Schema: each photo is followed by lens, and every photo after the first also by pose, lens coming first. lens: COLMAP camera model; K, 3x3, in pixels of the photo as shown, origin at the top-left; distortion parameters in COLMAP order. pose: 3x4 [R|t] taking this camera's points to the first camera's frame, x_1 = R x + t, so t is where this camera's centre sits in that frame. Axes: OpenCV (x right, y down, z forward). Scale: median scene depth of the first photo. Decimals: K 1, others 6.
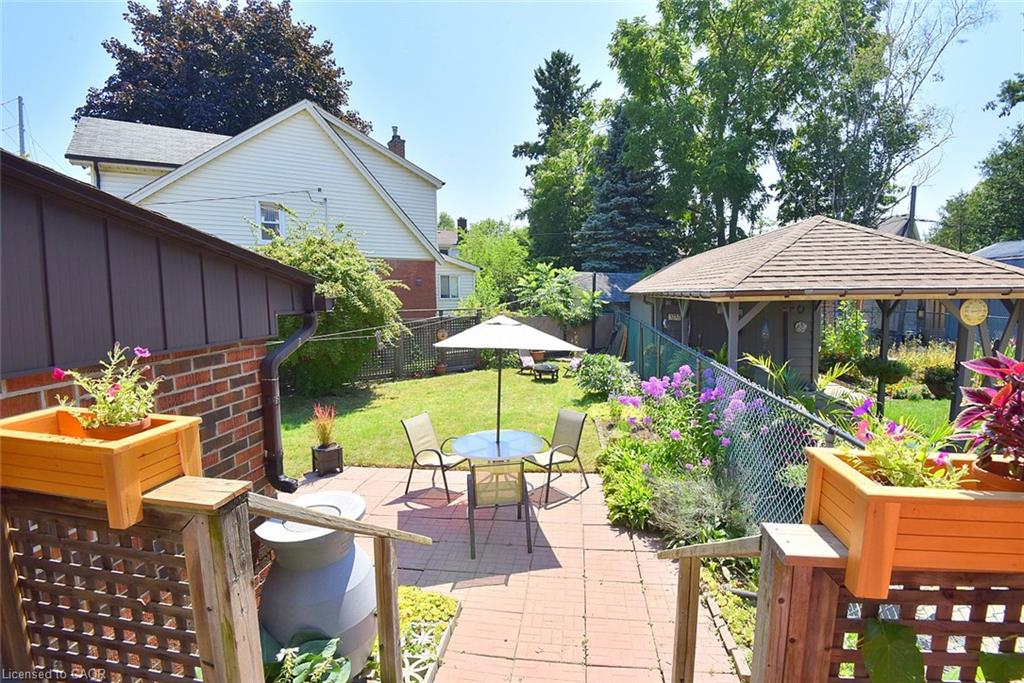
lens RADIAL K [[469.9, 0, 508.2], [0, 469.9, 334.9], [0, 0, 1]] dist [-0.002568, -0.031626]
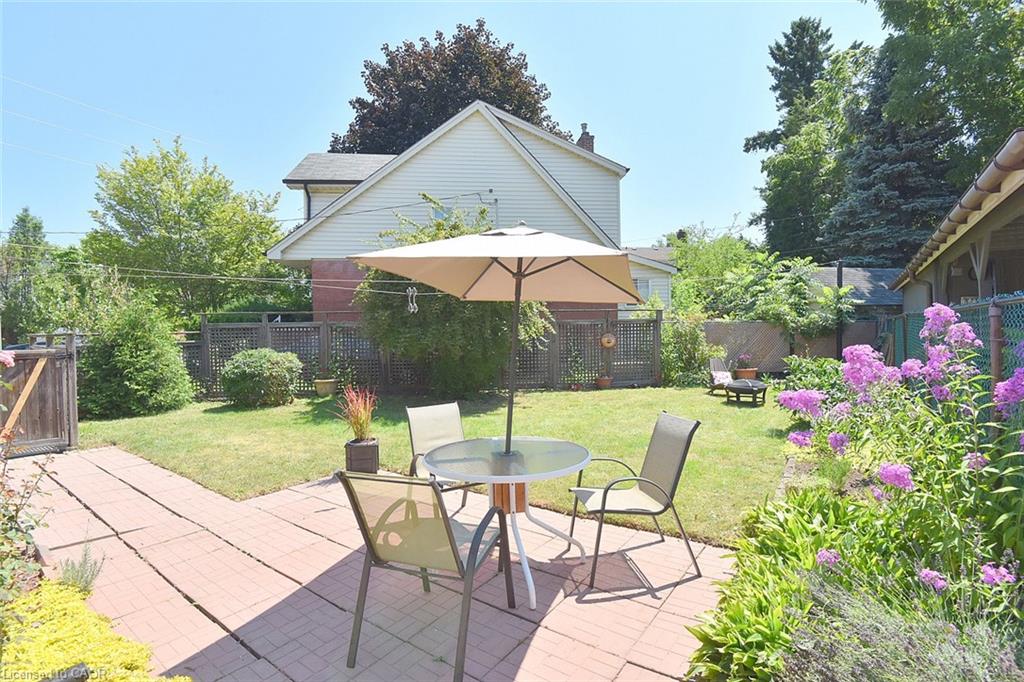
lens RADIAL K [[469.3, 0, 517.2], [0, 469.3, 339.6], [0, 0, 1]] dist [-0.002621, -0.031062]
pose [[0.884010, 0.004491, -0.467447, 0.077971], [-0.036566, 0.997554, -0.059567, 0.040799], [0.466036, 0.069751, 0.882012, 0.163086]]
